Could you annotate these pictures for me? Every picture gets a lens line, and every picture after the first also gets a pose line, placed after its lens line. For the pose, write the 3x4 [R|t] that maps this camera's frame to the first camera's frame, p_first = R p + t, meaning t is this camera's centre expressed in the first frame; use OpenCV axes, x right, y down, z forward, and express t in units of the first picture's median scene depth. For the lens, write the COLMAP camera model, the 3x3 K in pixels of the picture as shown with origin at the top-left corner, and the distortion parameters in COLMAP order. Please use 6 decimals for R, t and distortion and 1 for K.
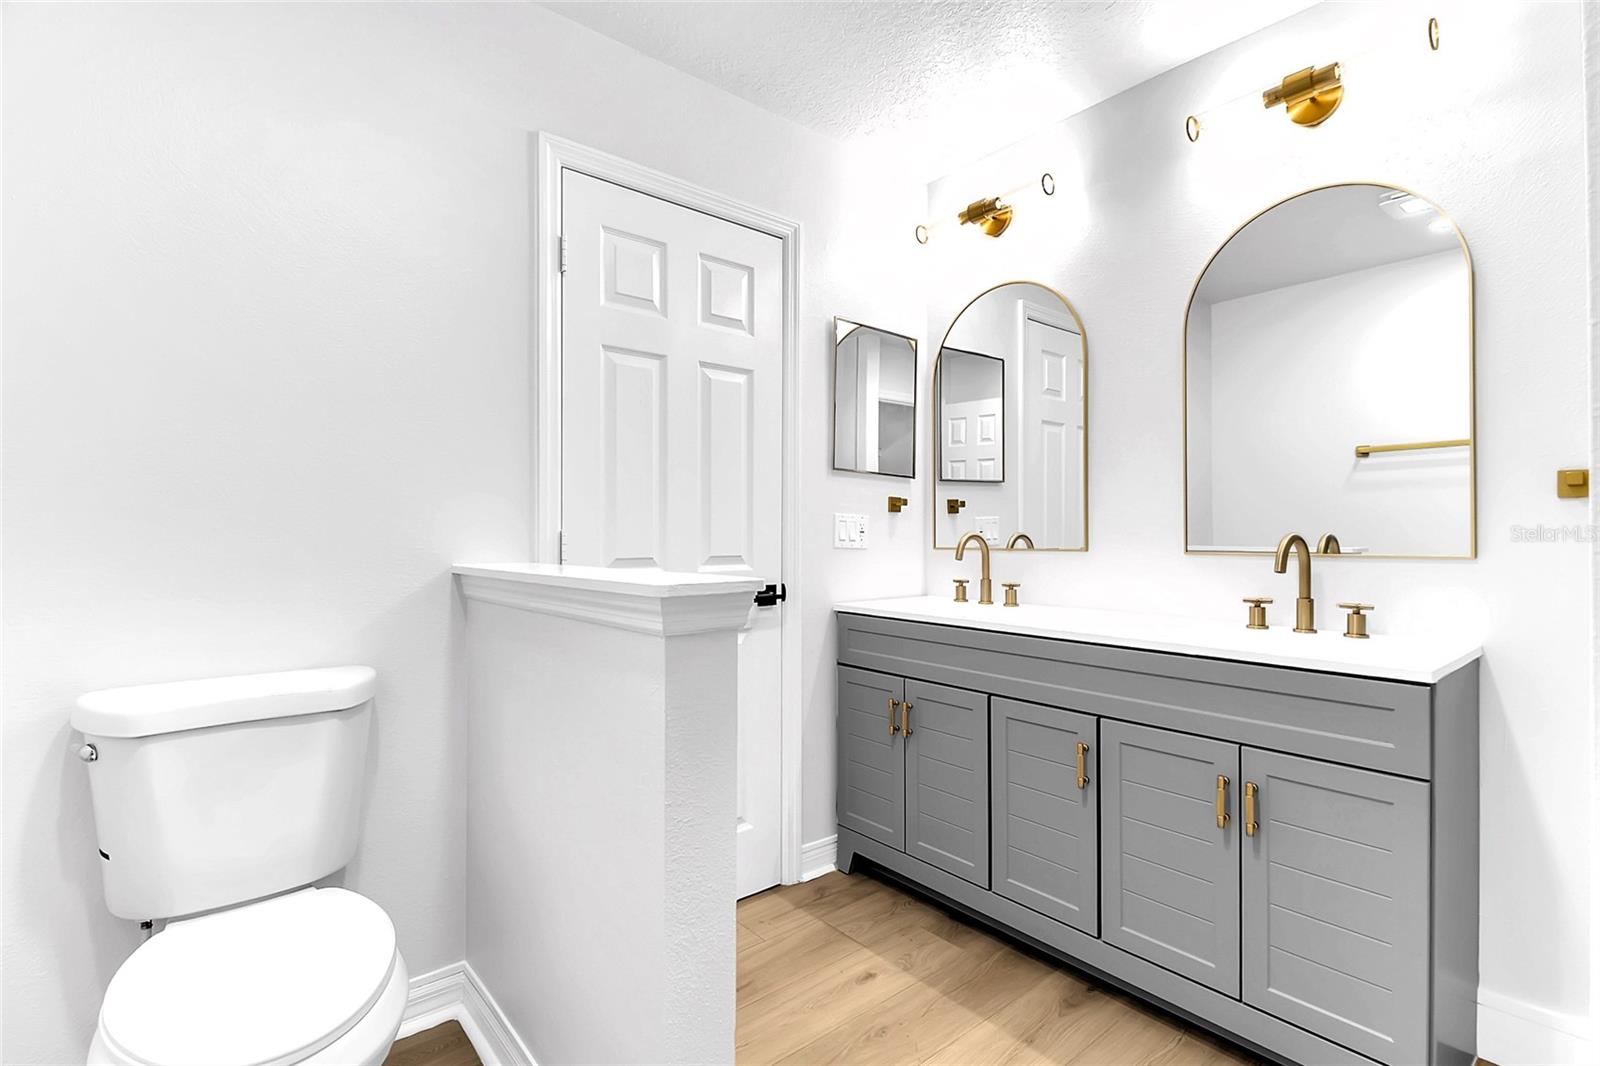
lens RADIAL K [[746.9, 0, 800.8], [0, 746.9, 530.0], [0, 0, 1]] dist [0.001958, 0.001698]
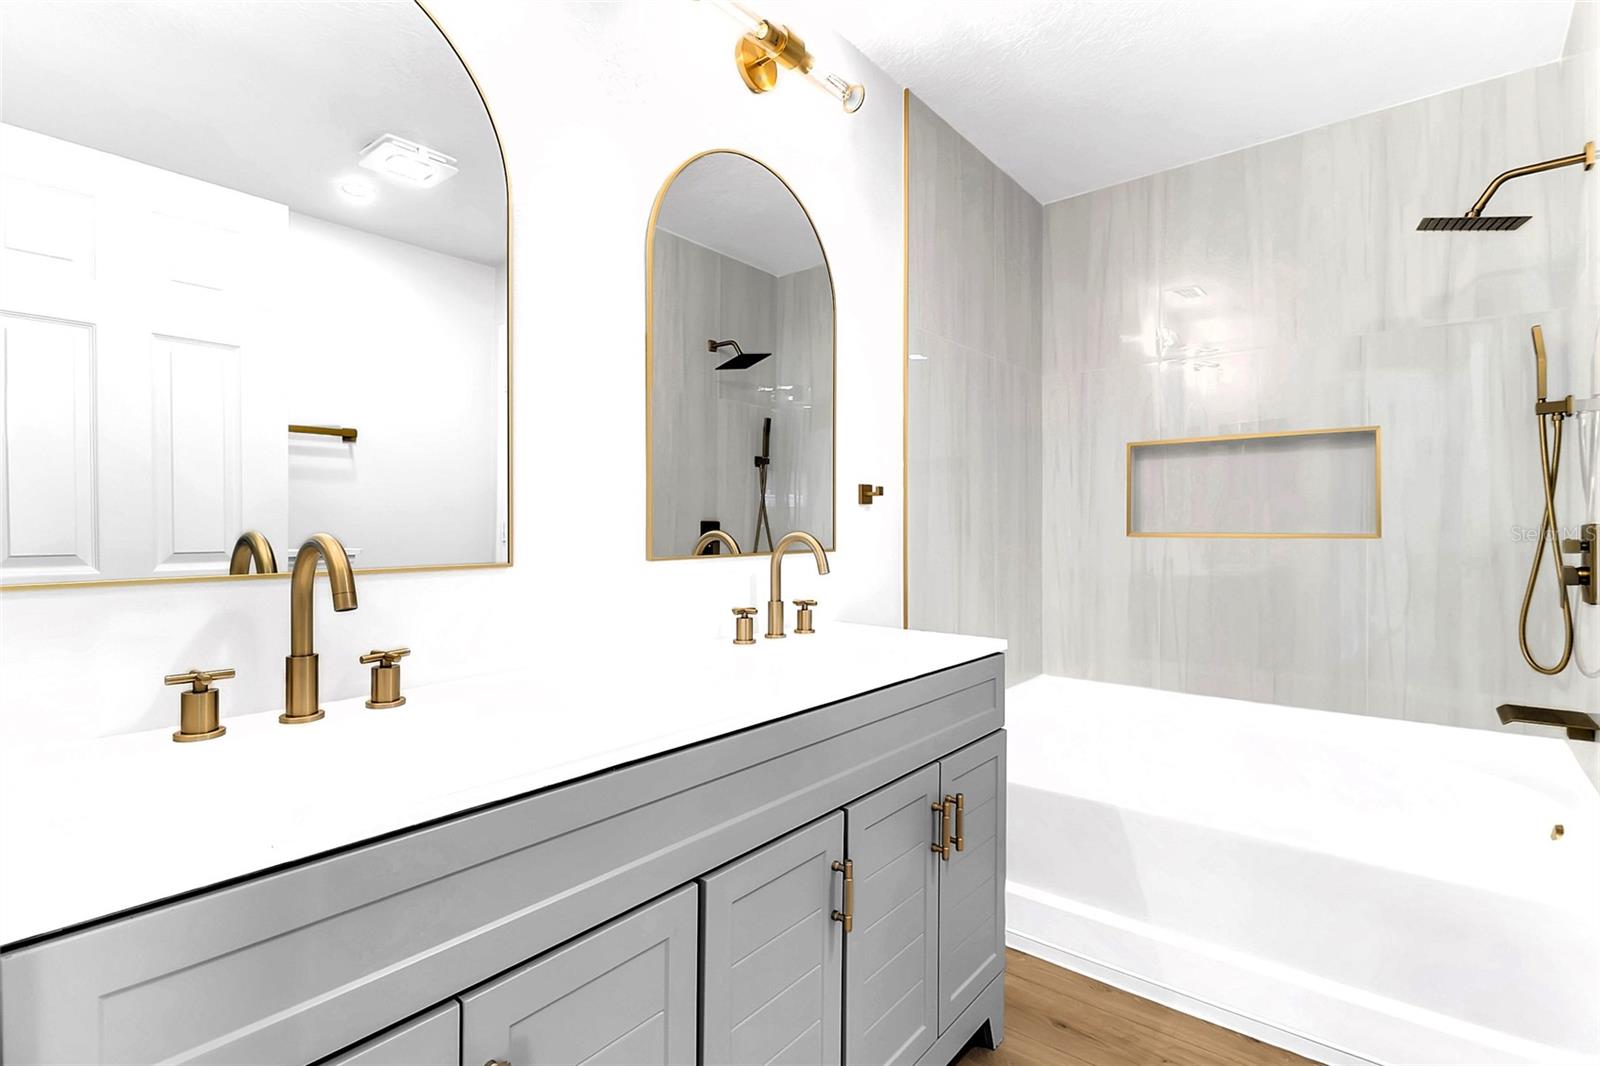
lens RADIAL K [[746.9, 0, 802.5], [0, 746.9, 530.1], [0, 0, 1]] dist [0.001958, 0.001698]
pose [[-0.184321, 0.003342, 0.982860, -0.431720], [0.013005, 0.999915, -0.000961, 0.001783], [-0.982780, 0.012605, -0.184349, 1.101103]]
